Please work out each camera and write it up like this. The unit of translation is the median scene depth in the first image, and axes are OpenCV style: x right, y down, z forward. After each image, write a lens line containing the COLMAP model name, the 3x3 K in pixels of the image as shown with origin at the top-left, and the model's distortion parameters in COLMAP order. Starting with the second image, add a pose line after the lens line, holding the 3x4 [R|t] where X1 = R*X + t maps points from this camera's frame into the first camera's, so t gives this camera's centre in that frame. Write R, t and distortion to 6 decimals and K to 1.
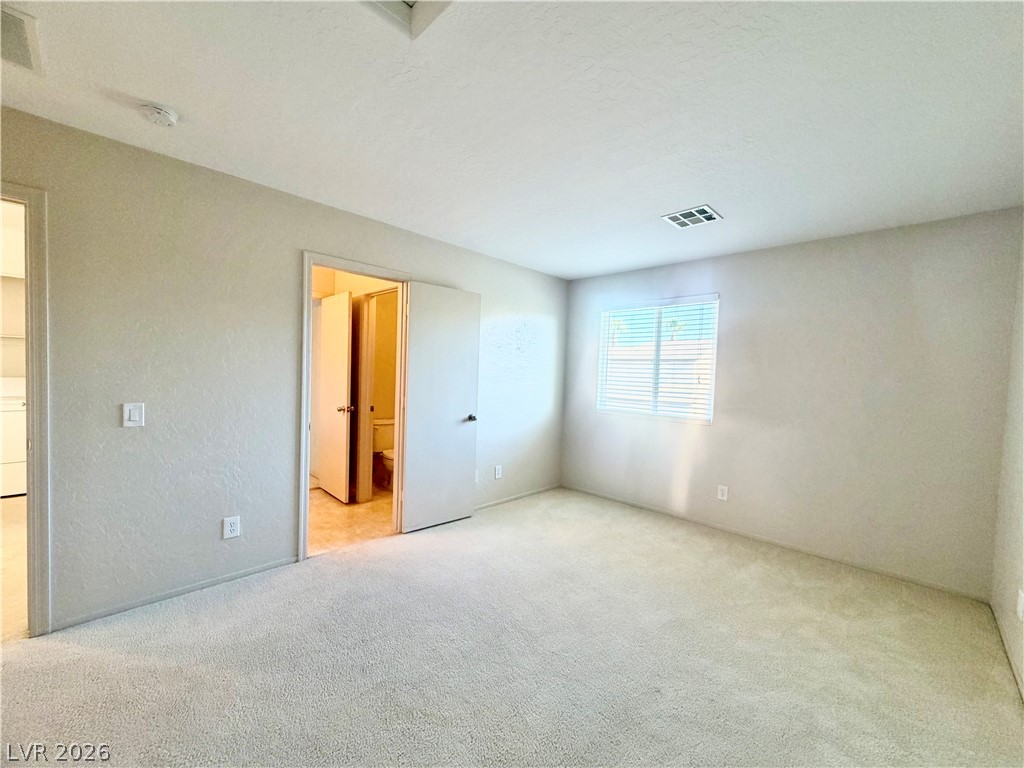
lens RADIAL K [[407.4, 0, 508.5], [0, 407.4, 382.6], [0, 0, 1]] dist [0.000598, 0.000440]
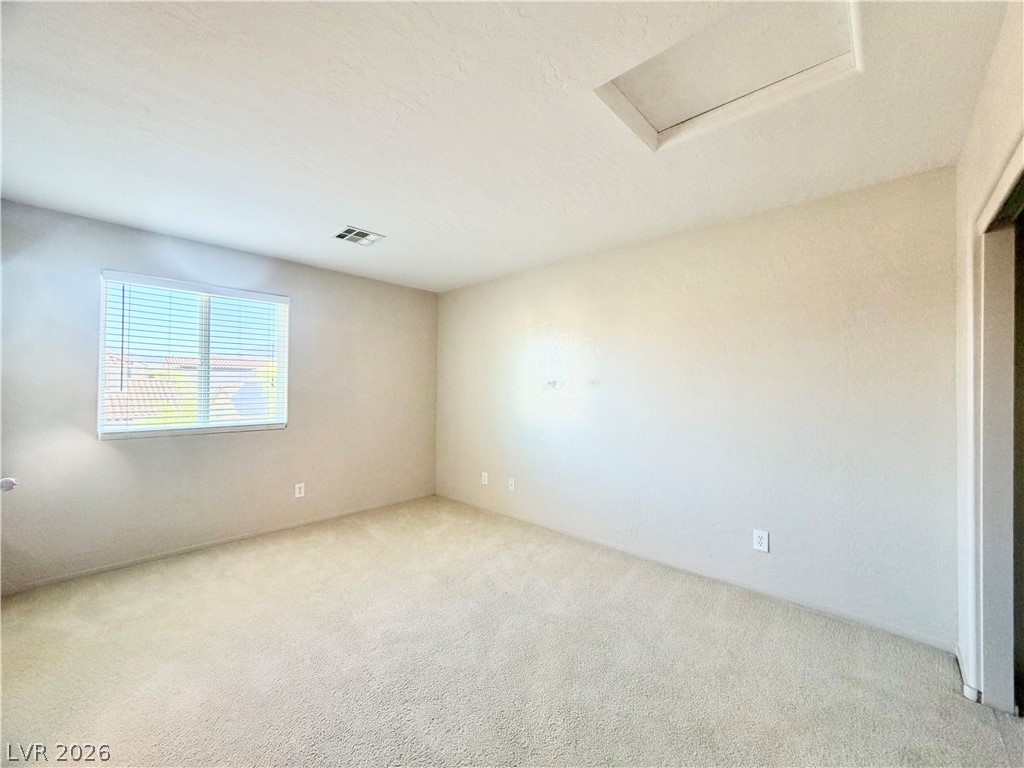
lens RADIAL K [[407.4, 0, 508.9], [0, 407.4, 384.1], [0, 0, 1]] dist [0.000598, 0.000440]
pose [[-0.026452, -0.027903, 0.999261, -0.643957], [0.015969, 0.999471, 0.028331, -0.028587], [-0.999523, 0.016707, -0.025993, 0.596277]]
